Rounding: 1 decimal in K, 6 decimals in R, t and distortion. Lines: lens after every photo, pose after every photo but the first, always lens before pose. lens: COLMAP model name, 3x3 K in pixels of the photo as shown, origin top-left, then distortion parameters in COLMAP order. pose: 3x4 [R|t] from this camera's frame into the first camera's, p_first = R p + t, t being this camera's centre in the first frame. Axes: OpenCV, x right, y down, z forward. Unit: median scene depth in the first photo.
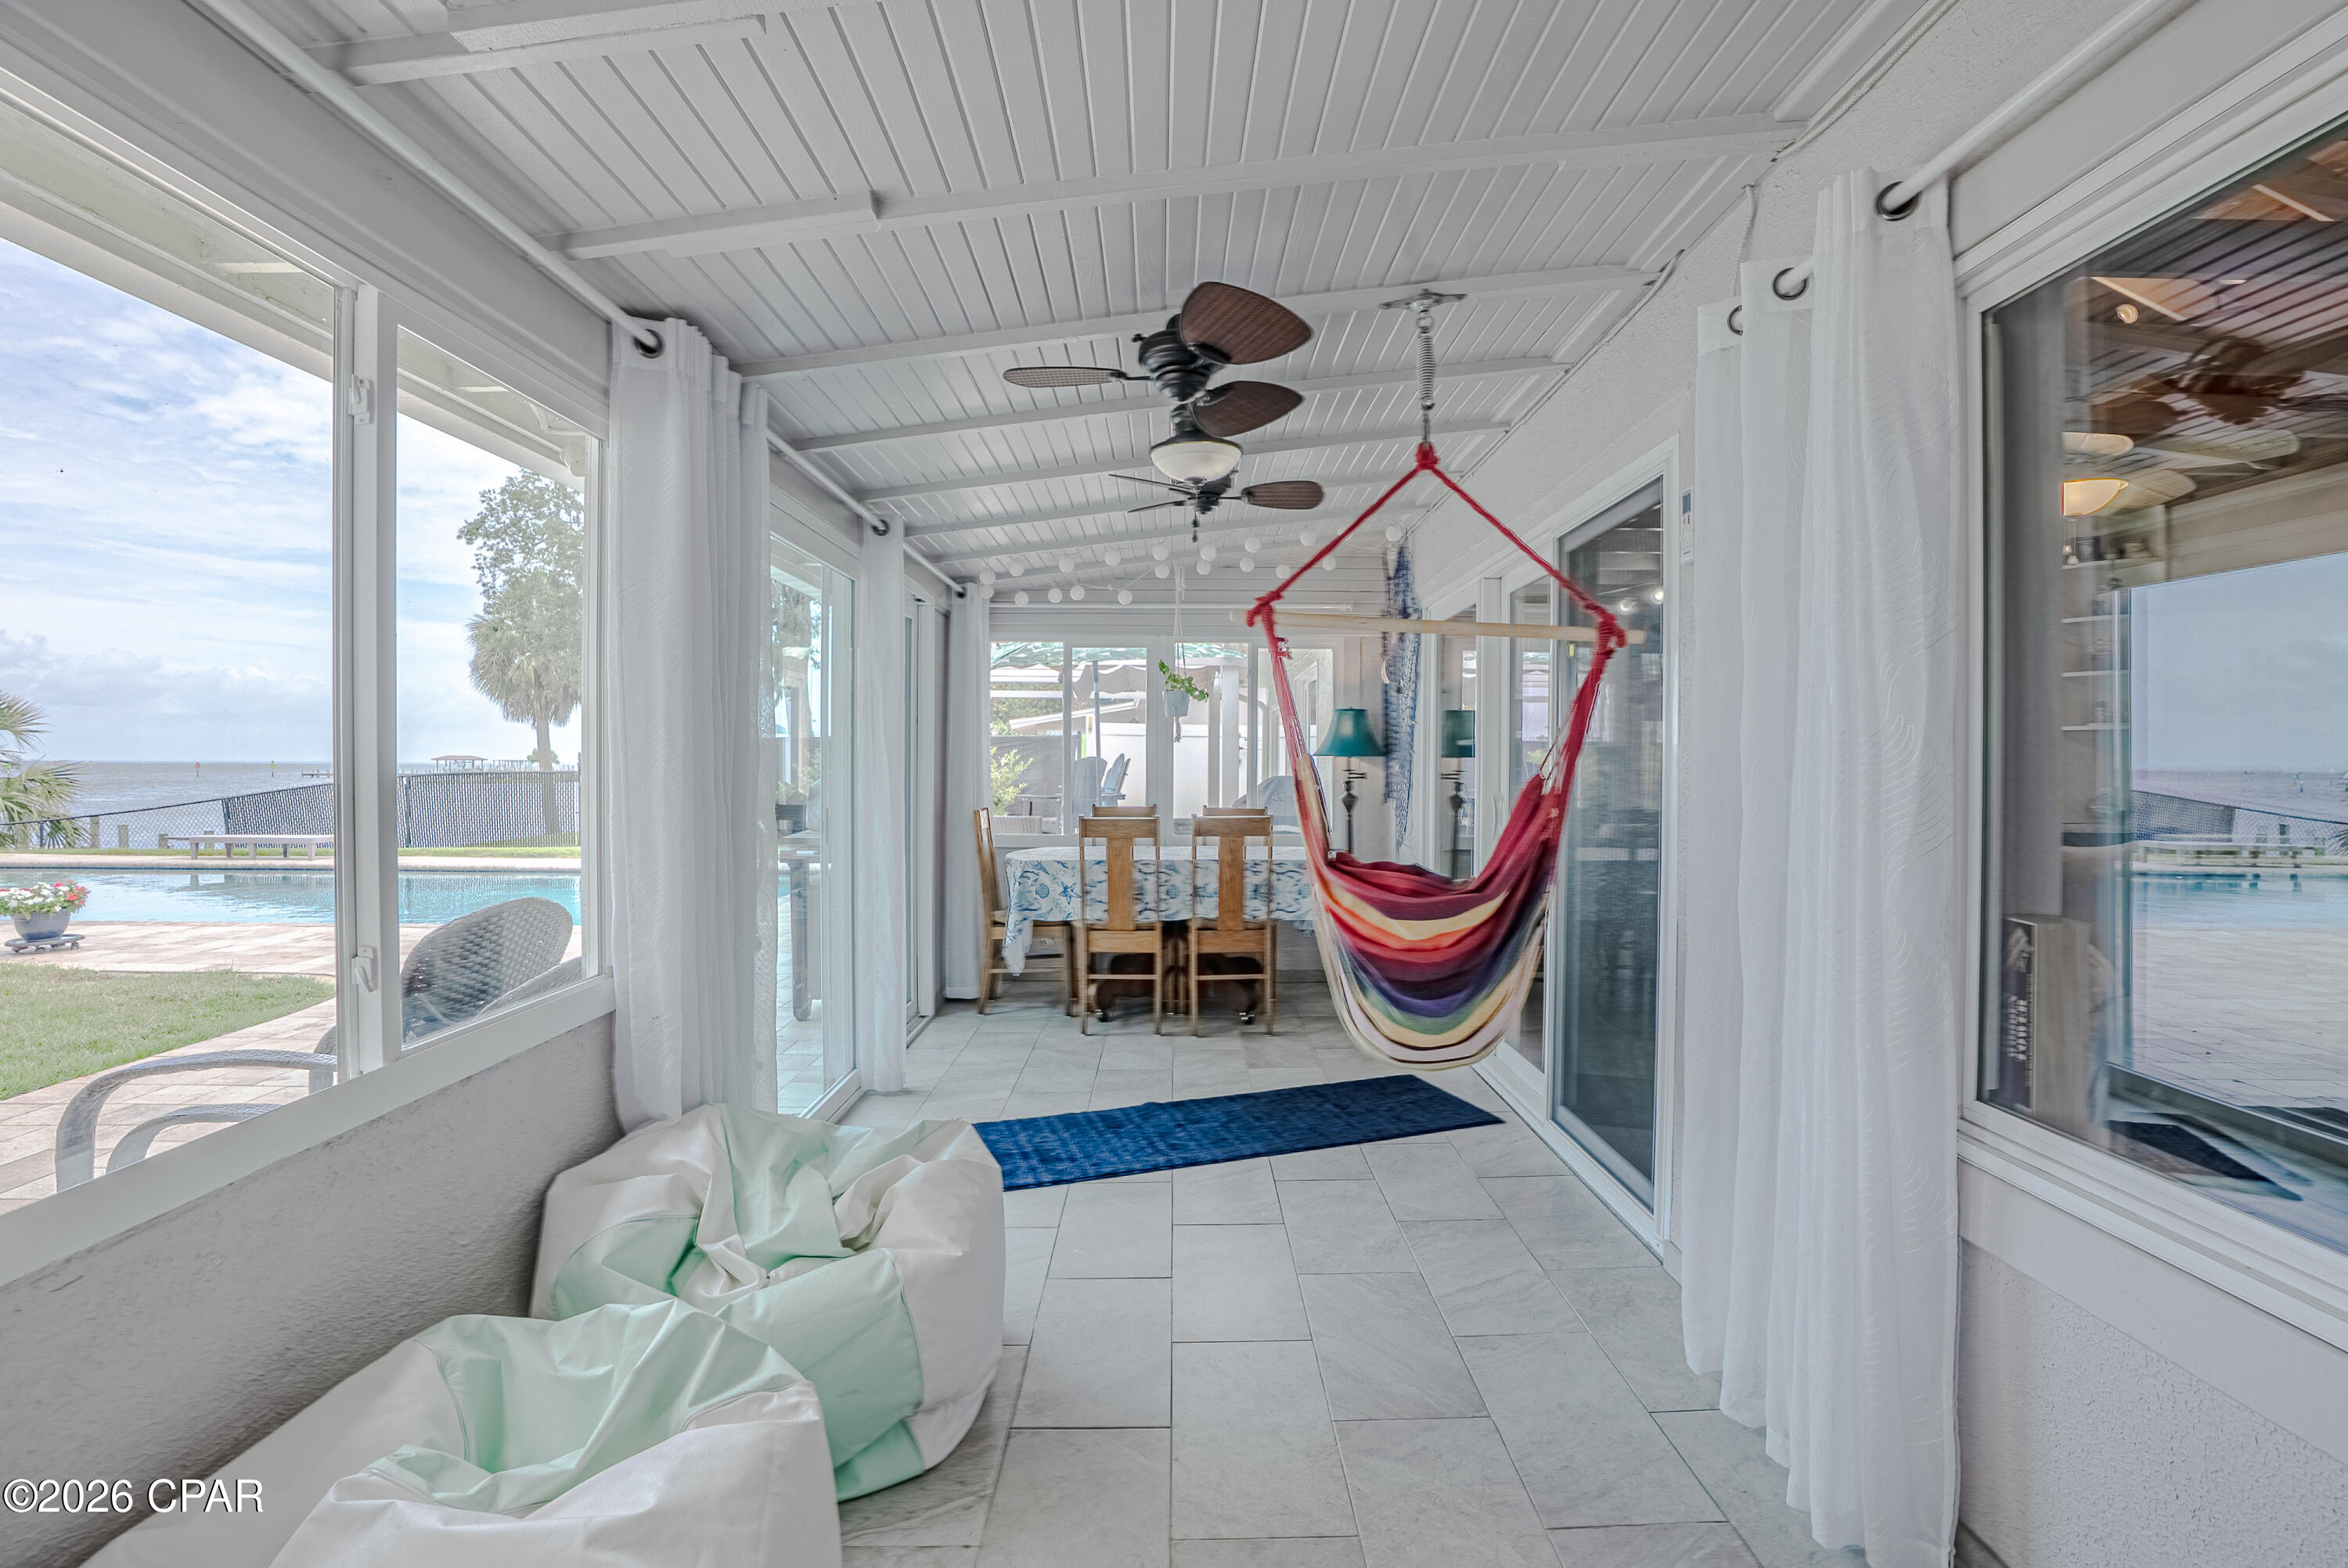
lens RADIAL K [[1094.6, 0, 1176.4], [0, 1094.6, 784.0], [0, 0, 1]] dist [-0.032788, 0.004591]
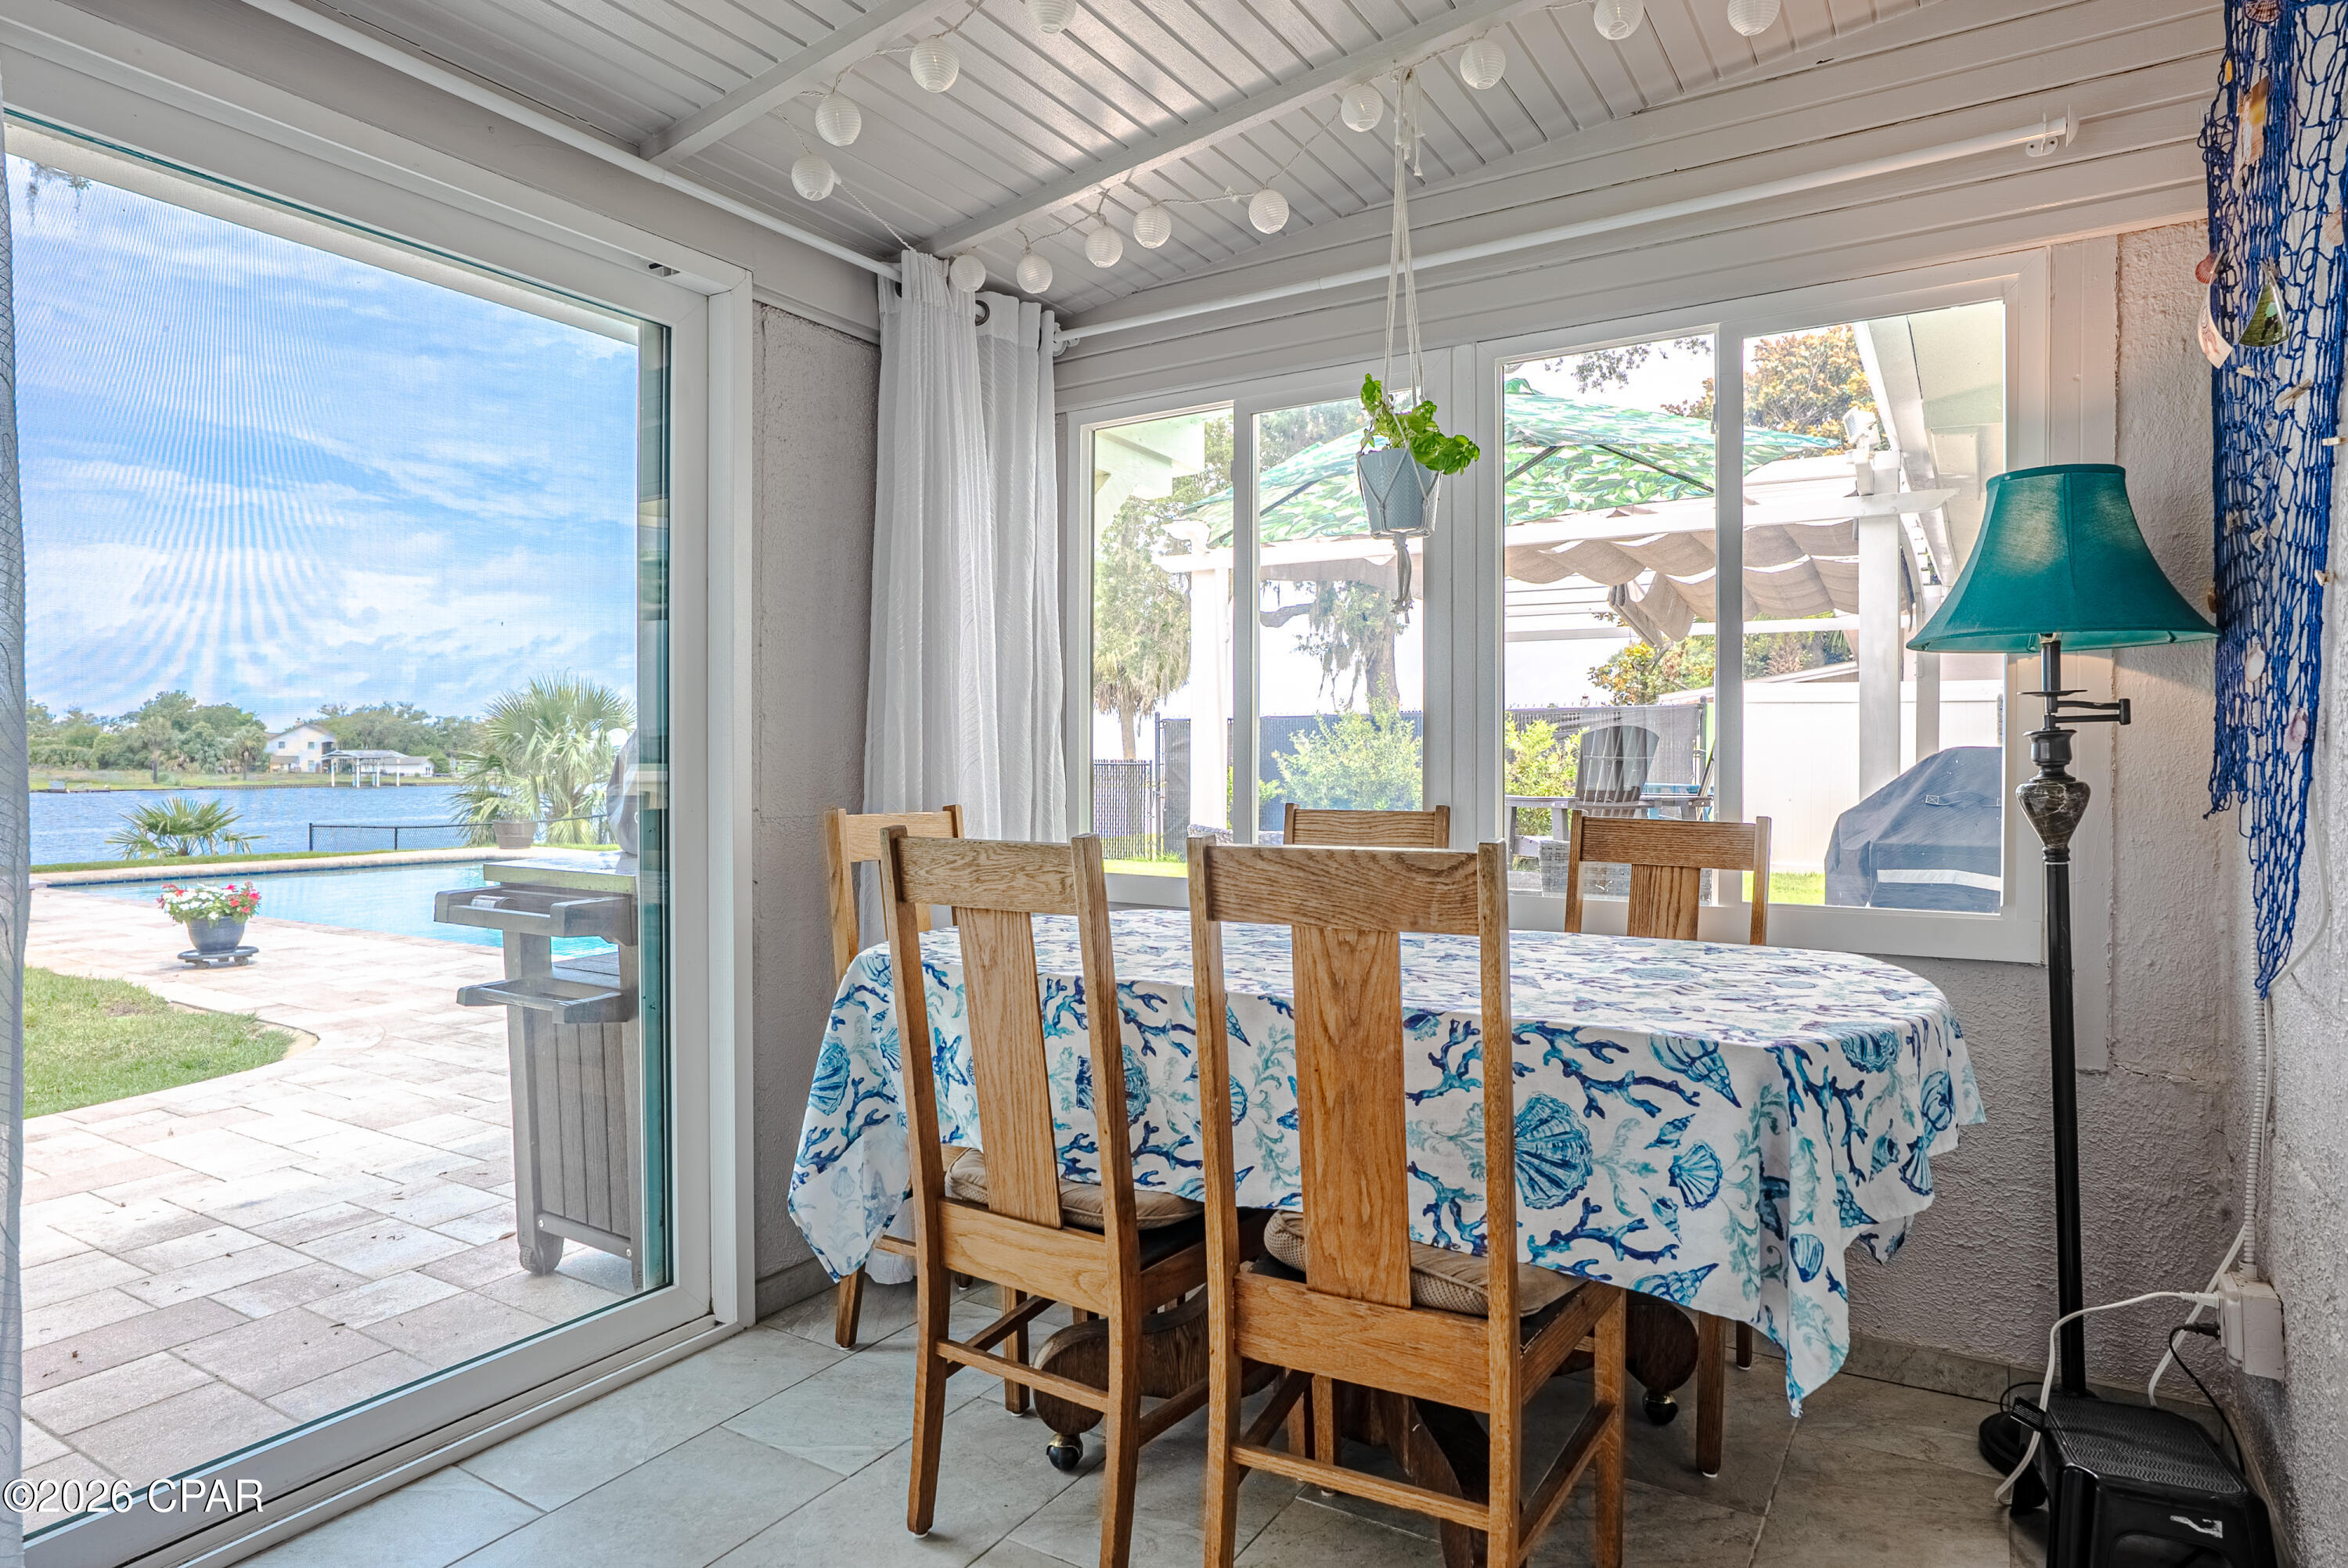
lens RADIAL K [[1311.3, 0, 1177.1], [0, 1311.3, 768.6], [0, 0, 1]] dist [-0.004098, -0.000357]
pose [[0.848360, -0.001583, -0.529418, 0.144698], [-0.008398, 0.999829, -0.016447, 0.014631], [0.529354, 0.018399, 0.848202, 0.594997]]
